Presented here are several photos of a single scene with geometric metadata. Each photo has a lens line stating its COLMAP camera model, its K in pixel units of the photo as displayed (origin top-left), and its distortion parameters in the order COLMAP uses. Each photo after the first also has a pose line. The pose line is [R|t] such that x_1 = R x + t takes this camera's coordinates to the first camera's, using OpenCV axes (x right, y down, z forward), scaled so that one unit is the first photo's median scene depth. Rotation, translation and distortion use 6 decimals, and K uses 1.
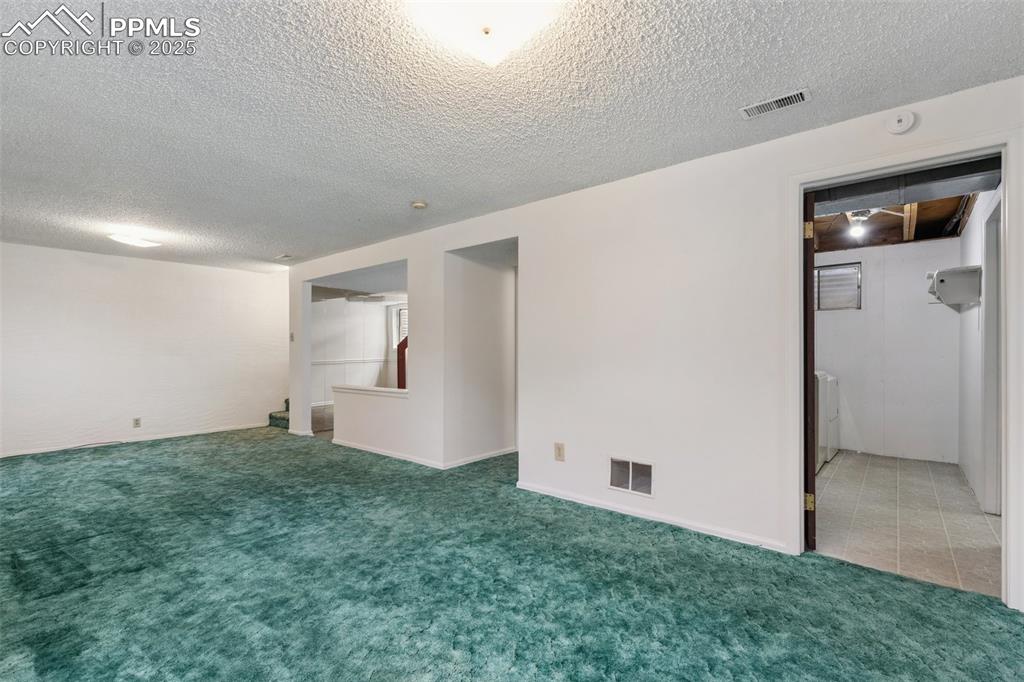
lens RADIAL K [[467.5, 0, 509.4], [0, 467.5, 344.9], [0, 0, 1]] dist [0.002473, 0.000763]
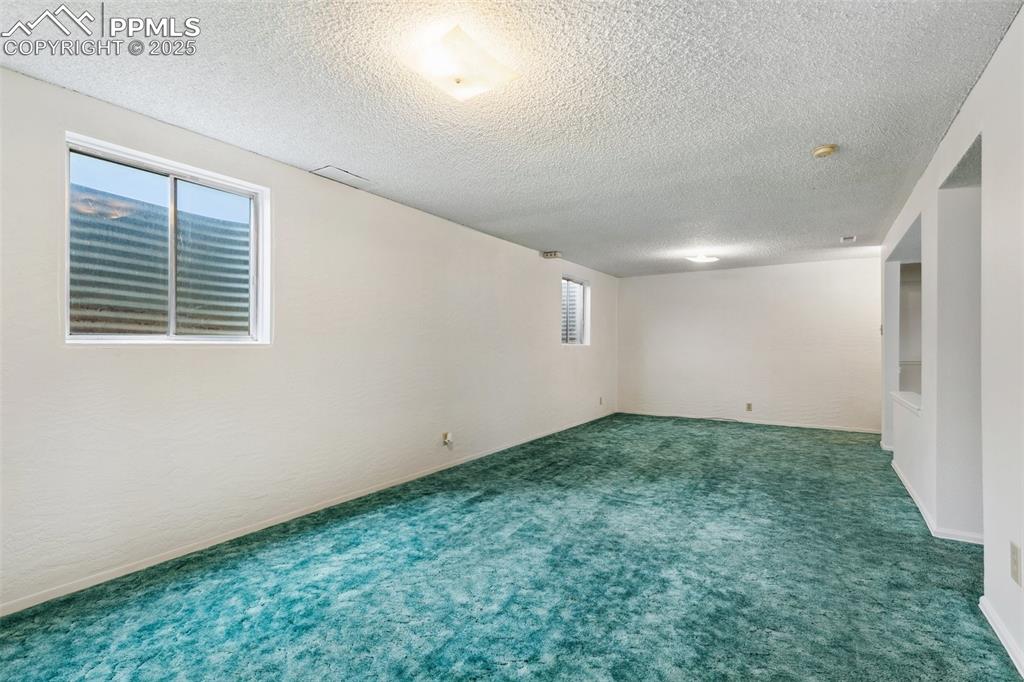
lens RADIAL K [[467.5, 0, 508.3], [0, 467.5, 343.5], [0, 0, 1]] dist [0.002473, 0.000763]
pose [[0.137931, 0.000261, -0.990442, 0.642567], [0.007501, 0.999971, 0.001308, 0.001183], [0.990413, -0.007610, 0.137925, 0.541960]]
